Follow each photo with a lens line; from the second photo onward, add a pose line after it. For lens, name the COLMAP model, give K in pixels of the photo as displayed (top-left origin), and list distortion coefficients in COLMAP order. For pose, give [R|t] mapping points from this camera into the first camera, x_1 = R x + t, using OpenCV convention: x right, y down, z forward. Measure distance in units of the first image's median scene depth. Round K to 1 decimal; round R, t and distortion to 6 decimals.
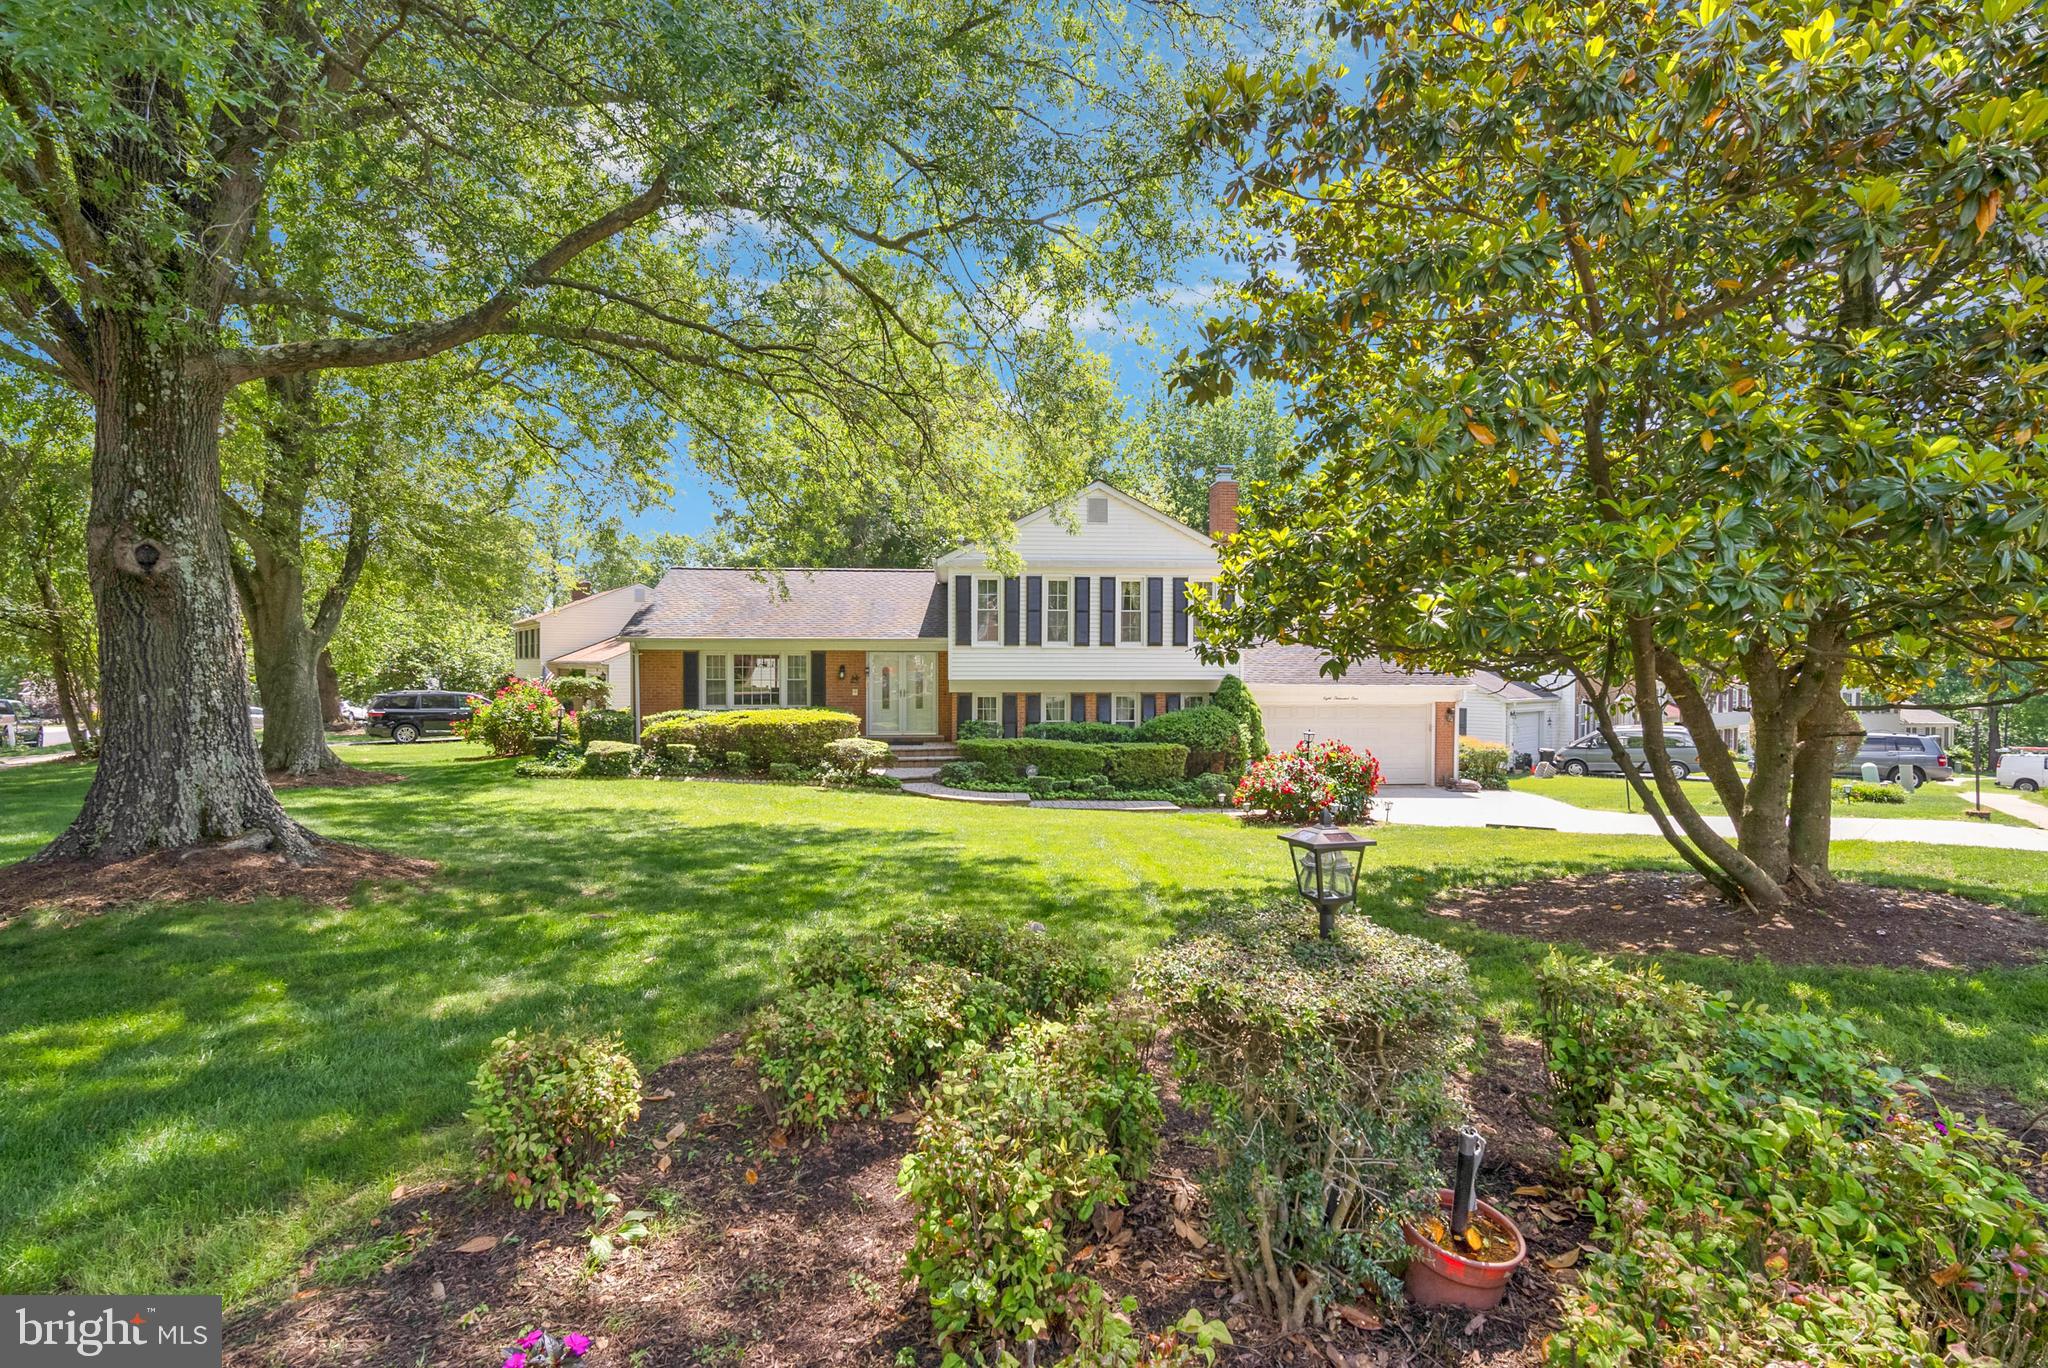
lens RADIAL K [[918.4, 0, 1023.2], [0, 918.4, 644.2], [0, 0, 1]] dist [-0.001340, 0.000023]
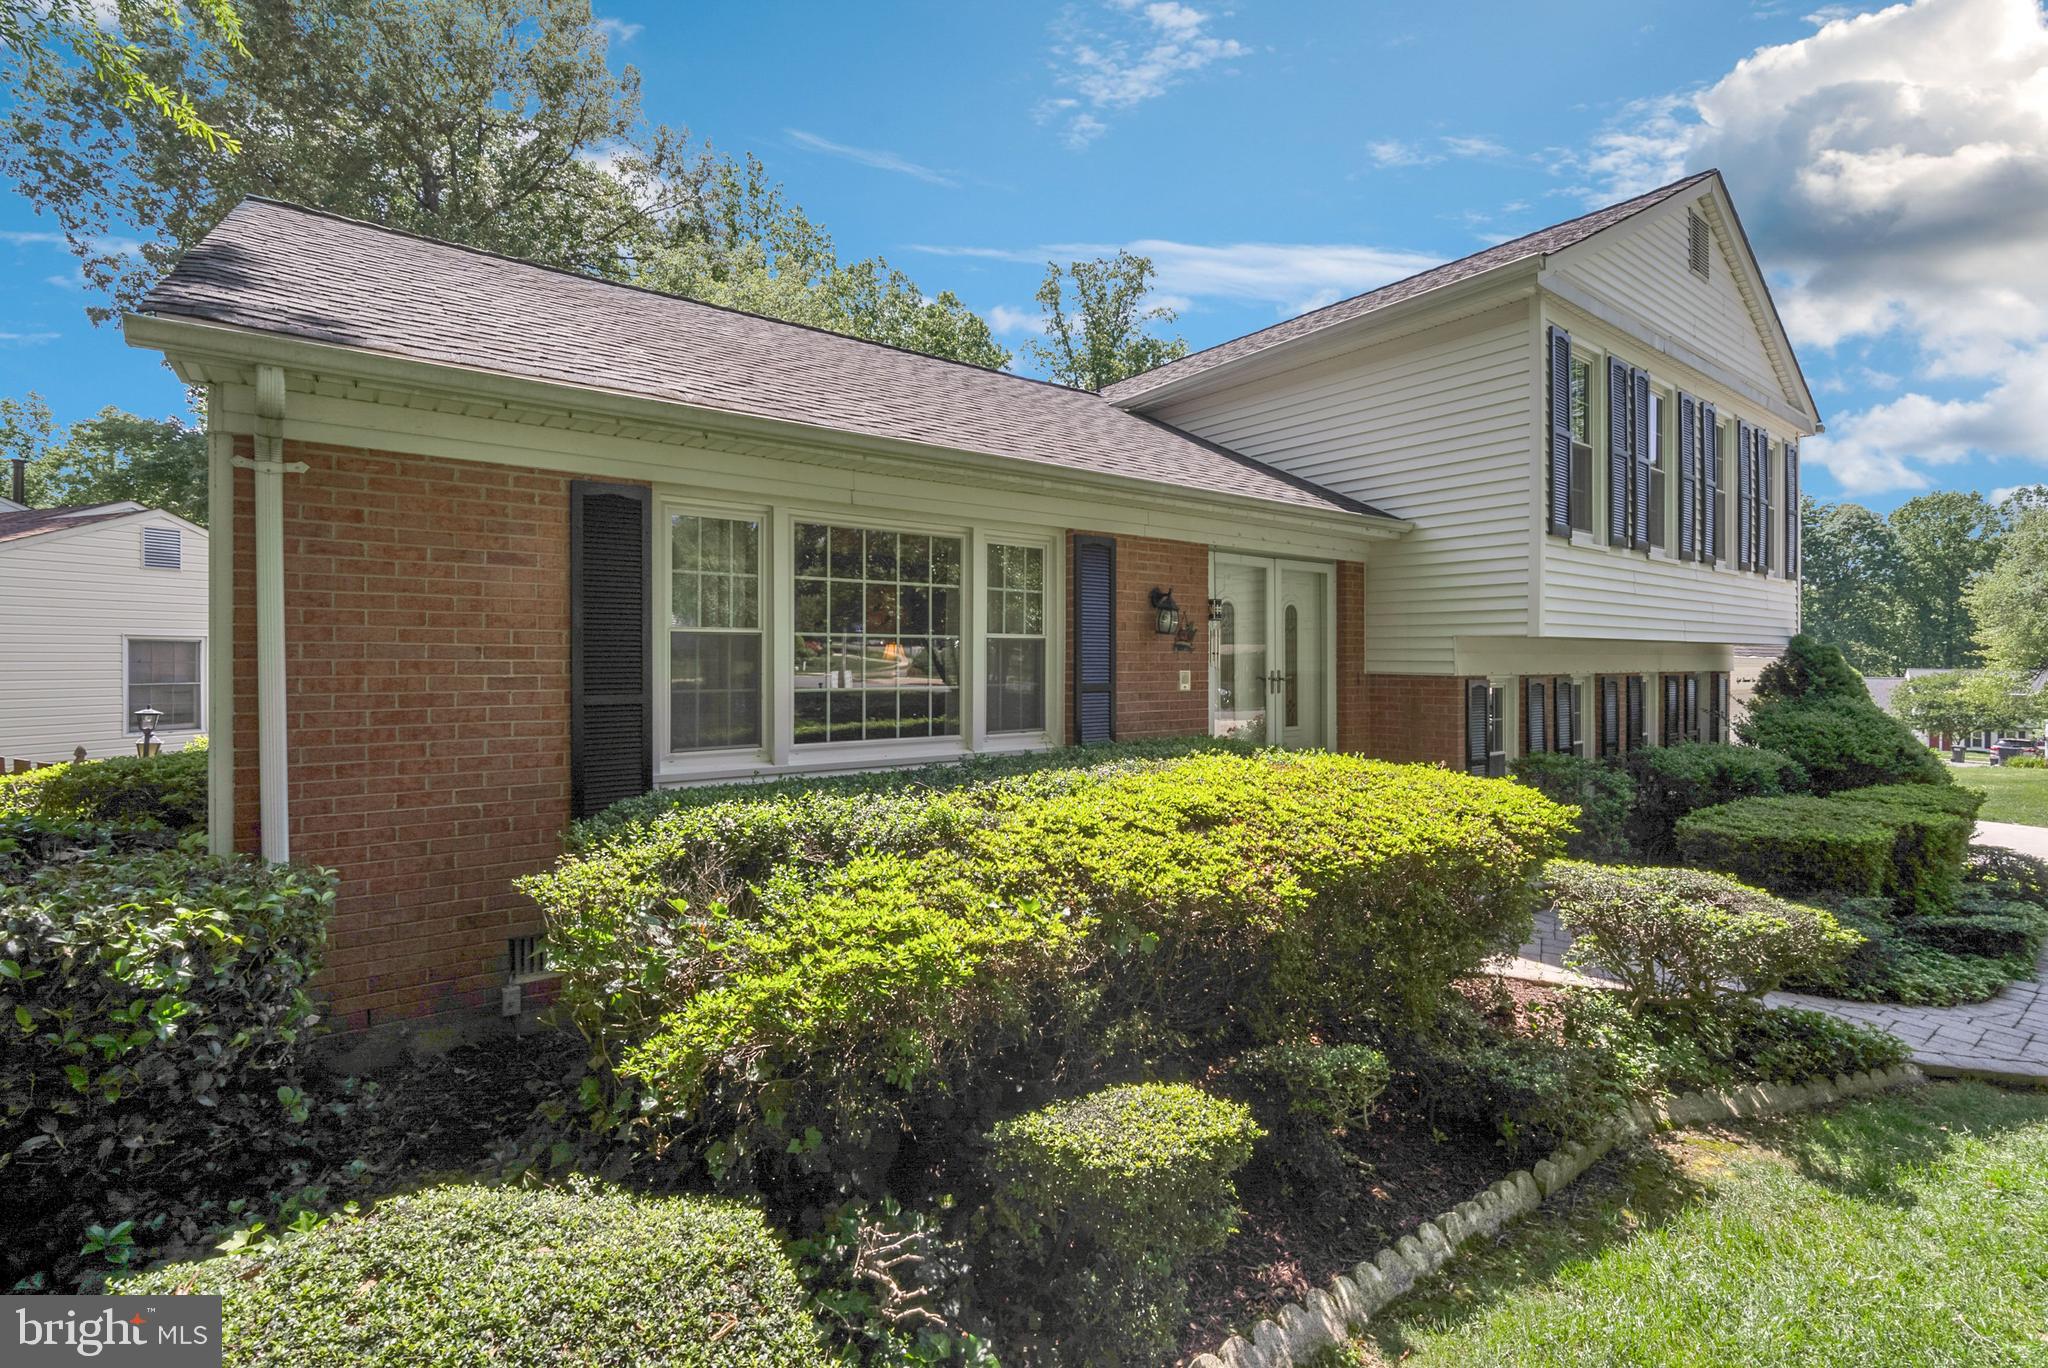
lens RADIAL K [[886.2, 0, 1035.9], [0, 886.2, 678.7], [0, 0, 1]] dist [-0.012687, -0.000685]
pose [[0.830925, -0.011446, 0.556267, -0.410085], [-0.016916, 0.998806, 0.045821, 0.040644], [-0.556127, -0.047483, 0.829740, 0.823470]]
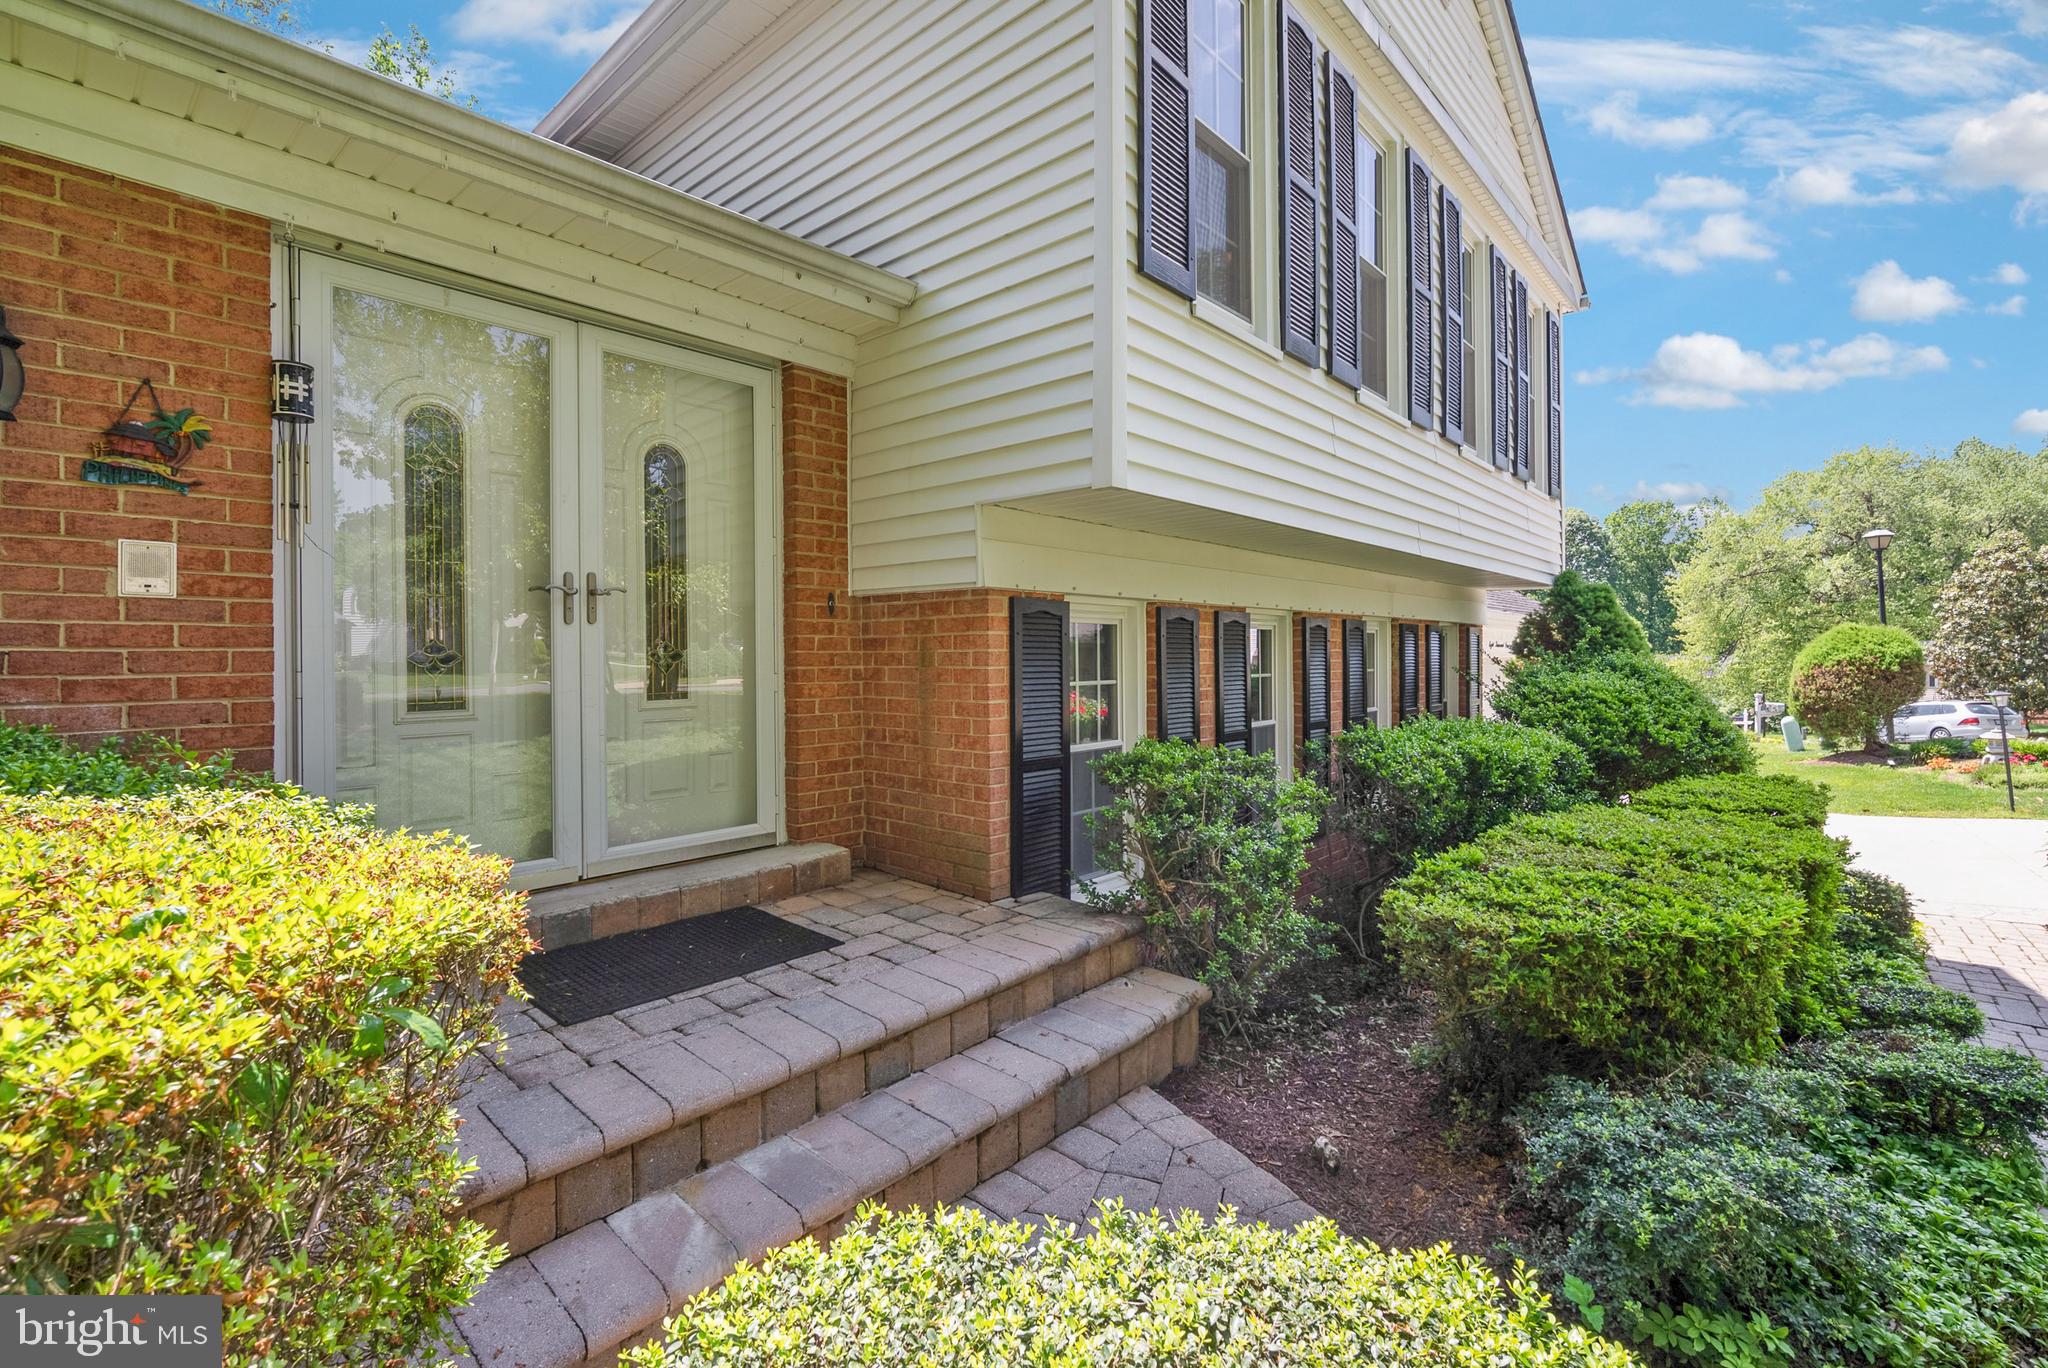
lens RADIAL K [[886.2, 0, 1035.9], [0, 886.2, 678.7], [0, 0, 1]] dist [-0.012687, -0.000685]
pose [[0.701177, -0.023539, 0.712599, -0.193283], [-0.015930, 0.998688, 0.048664, 0.061554], [-0.712809, -0.045474, 0.699882, 0.894139]]
